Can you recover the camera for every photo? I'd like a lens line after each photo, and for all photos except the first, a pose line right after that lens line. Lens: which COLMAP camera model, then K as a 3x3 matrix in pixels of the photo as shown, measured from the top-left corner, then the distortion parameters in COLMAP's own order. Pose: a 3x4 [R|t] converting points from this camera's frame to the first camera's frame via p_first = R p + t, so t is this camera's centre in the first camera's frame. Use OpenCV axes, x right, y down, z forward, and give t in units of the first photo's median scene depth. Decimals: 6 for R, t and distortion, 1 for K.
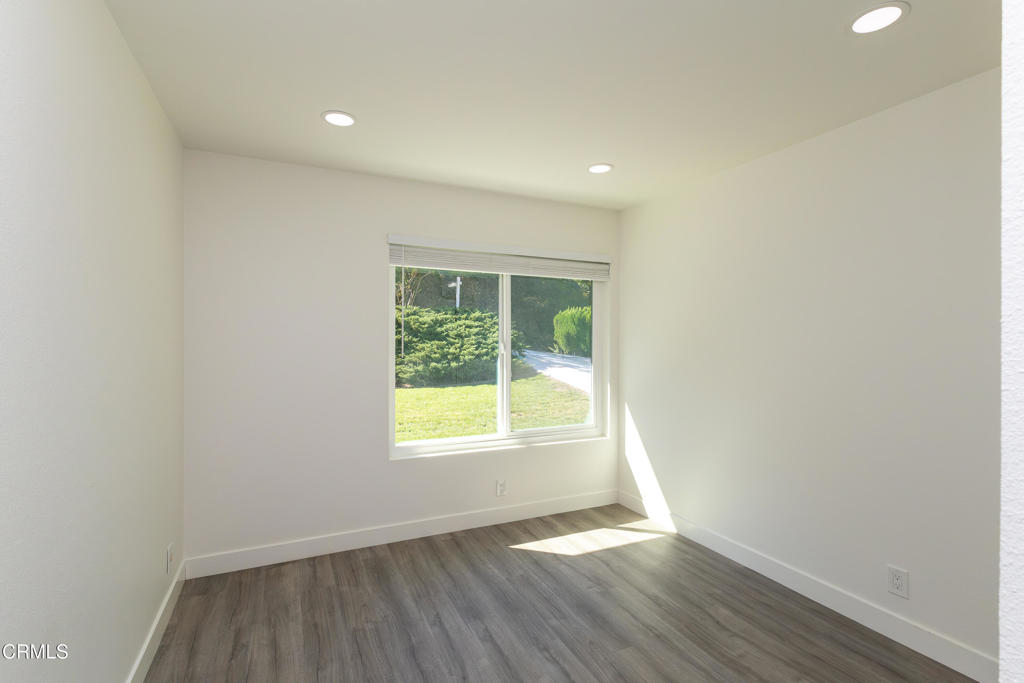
lens RADIAL K [[471.9, 0, 512.0], [0, 471.9, 341.5], [0, 0, 1]] dist [-0.001547, 0.000145]
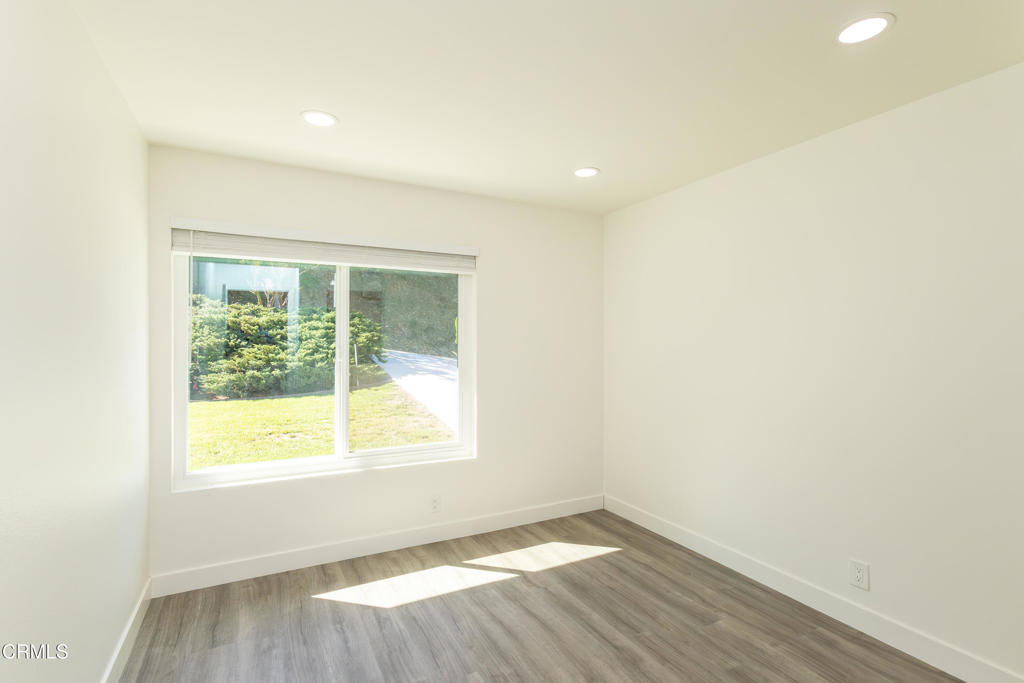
lens RADIAL K [[474.1, 0, 508.3], [0, 474.1, 334.1], [0, 0, 1]] dist [0.024155, 0.000016]
pose [[0.999776, -0.003295, 0.020922, 0.266984], [0.003777, 0.999728, -0.023026, 0.000730], [-0.020840, 0.023099, 0.999516, 0.128622]]
